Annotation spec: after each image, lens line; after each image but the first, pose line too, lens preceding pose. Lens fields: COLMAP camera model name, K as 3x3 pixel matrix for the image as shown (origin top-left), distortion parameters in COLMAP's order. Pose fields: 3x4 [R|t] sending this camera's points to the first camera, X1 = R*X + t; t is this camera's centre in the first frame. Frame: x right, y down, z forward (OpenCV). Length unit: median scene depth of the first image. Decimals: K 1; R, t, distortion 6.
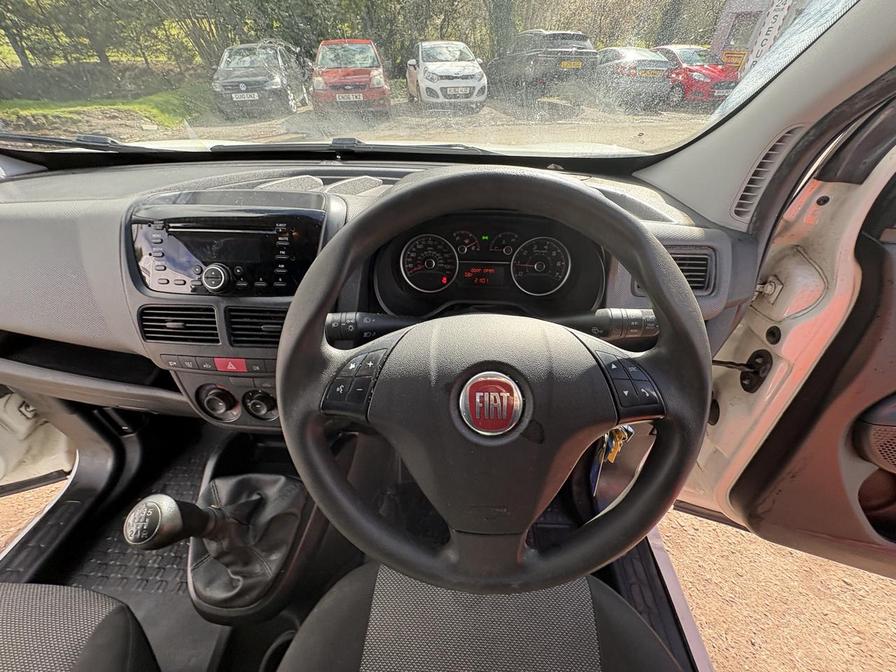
lens RADIAL K [[354.6, 0, 450.4], [0, 354.6, 330.8], [0, 0, 1]] dist [-0.000251, 0.000205]
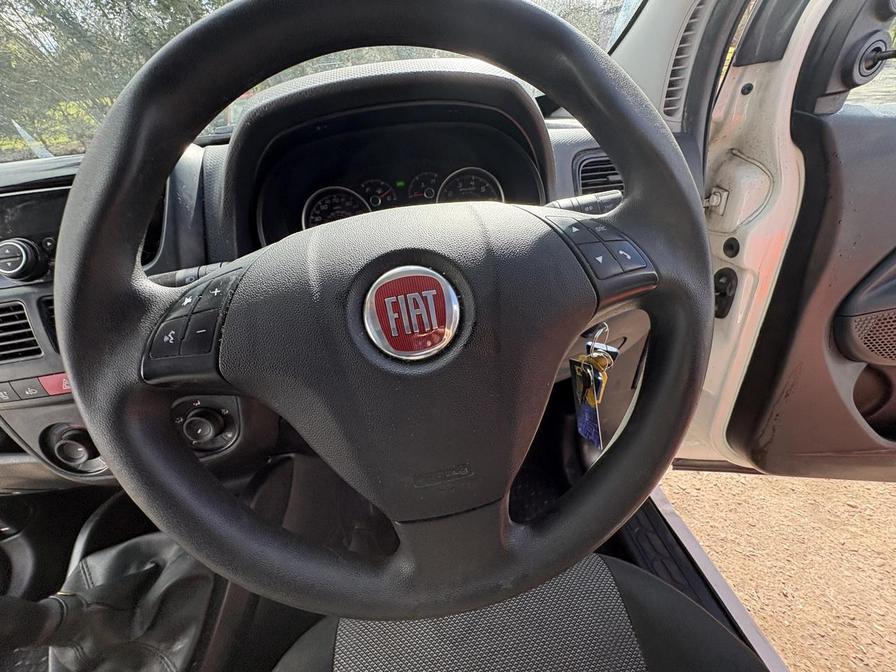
lens RADIAL K [[354.6, 0, 449.0], [0, 354.6, 332.6], [0, 0, 1]] dist [-0.000251, 0.000205]
pose [[0.975629, -0.194278, 0.102005, 0.059663], [0.200858, 0.977862, -0.058678, 0.164010], [-0.088347, 0.077736, 0.993052, 0.191126]]
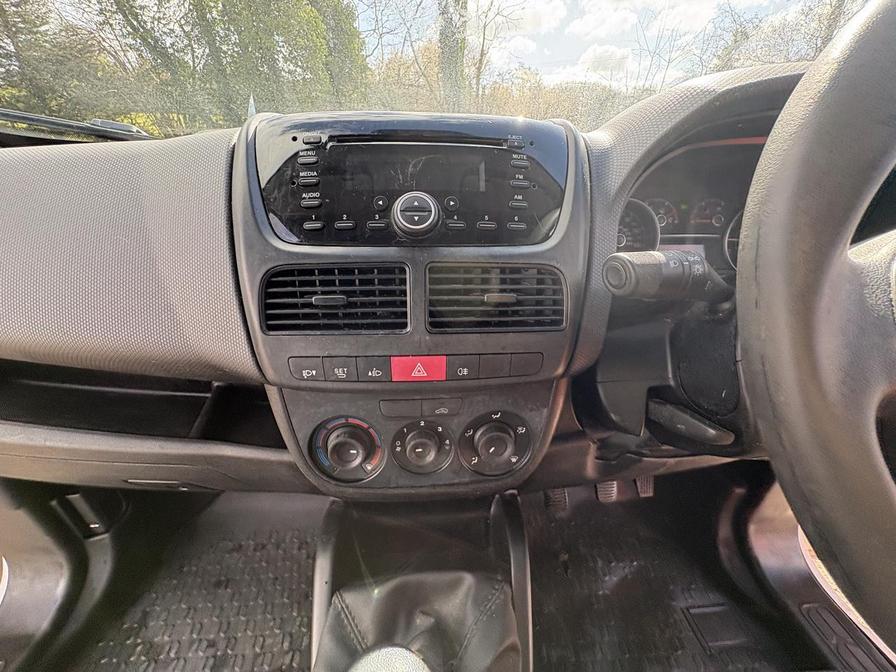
lens RADIAL K [[354.6, 0, 447.2], [0, 354.6, 331.0], [0, 0, 1]] dist [-0.000251, 0.000205]
pose [[0.993295, -0.038802, 0.108904, -0.541481], [0.058010, 0.982104, -0.179182, 0.121804], [-0.100003, 0.184298, 0.977770, 0.357291]]
